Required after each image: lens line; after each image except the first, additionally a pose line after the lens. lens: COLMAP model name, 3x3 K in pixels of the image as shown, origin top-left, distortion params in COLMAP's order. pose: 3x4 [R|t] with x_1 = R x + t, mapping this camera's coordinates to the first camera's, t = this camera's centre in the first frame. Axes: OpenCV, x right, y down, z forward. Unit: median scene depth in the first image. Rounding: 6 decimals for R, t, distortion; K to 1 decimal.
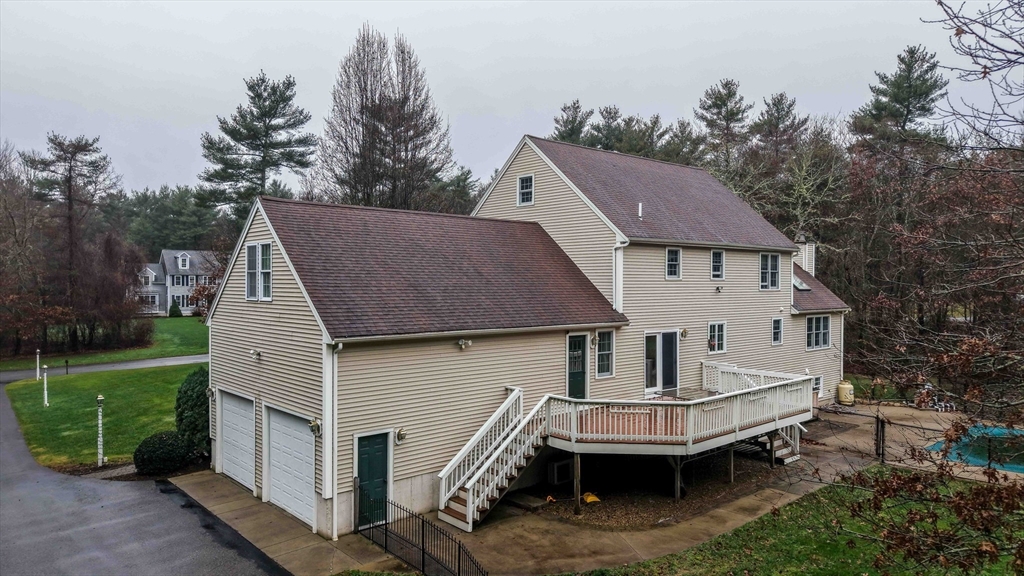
lens RADIAL K [[690.8, 0, 509.2], [0, 690.8, 289.2], [0, 0, 1]] dist [0.008993, -0.018284]
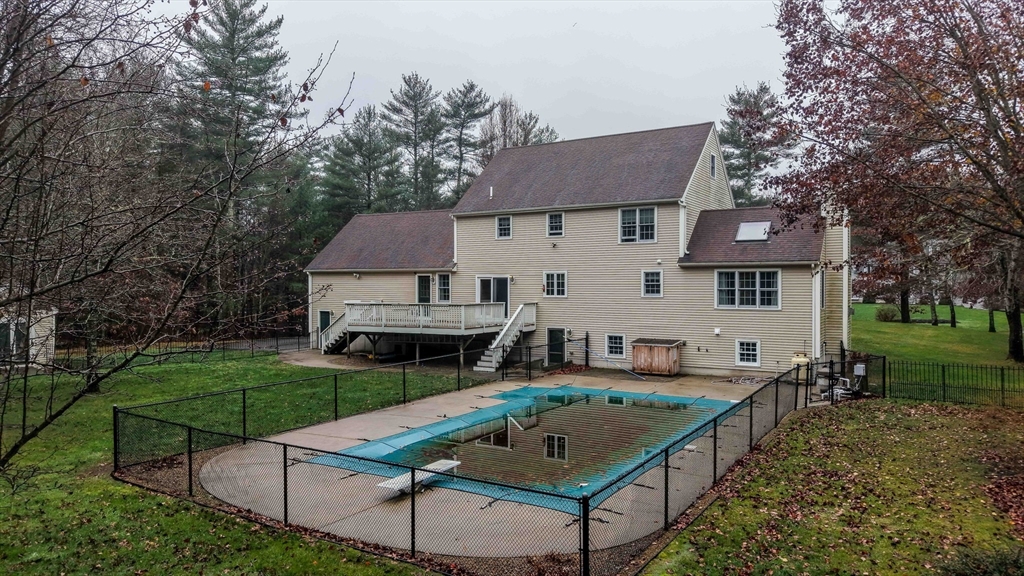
lens RADIAL K [[690.8, 0, 509.3], [0, 690.8, 291.6], [0, 0, 1]] dist [0.008993, -0.018284]
pose [[0.297794, 0.008828, -0.954589, 1.454258], [-0.007798, 0.999946, 0.006814, 0.075566], [0.954598, 0.005415, 0.297847, 0.561889]]
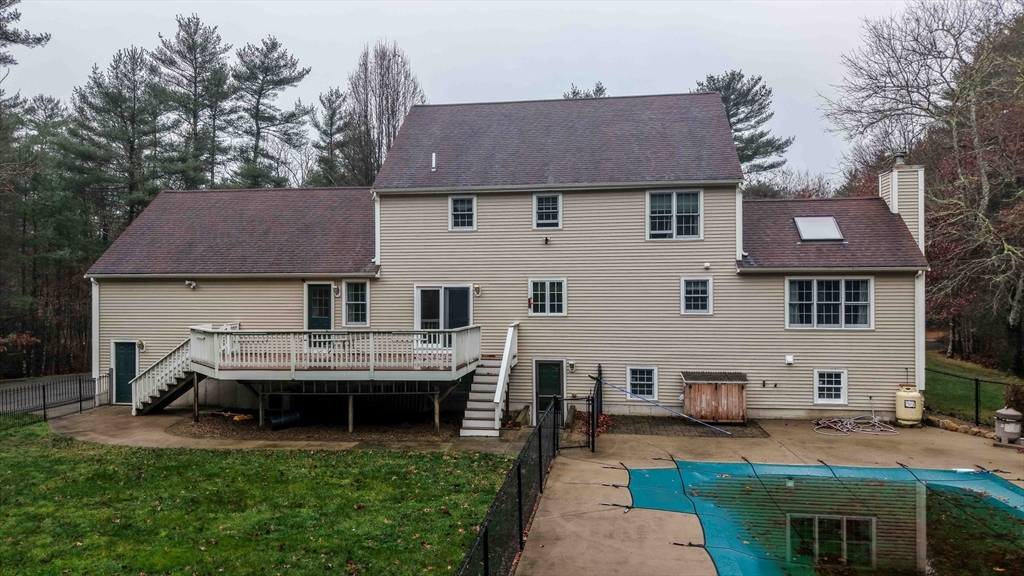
lens RADIAL K [[690.8, 0, 522.1], [0, 690.8, 283.0], [0, 0, 1]] dist [0.008993, -0.018284]
pose [[0.651277, -0.013974, -0.758712, 0.930095], [-0.002388, 0.999788, -0.020464, 0.070301], [0.758836, 0.015140, 0.651105, 0.426909]]
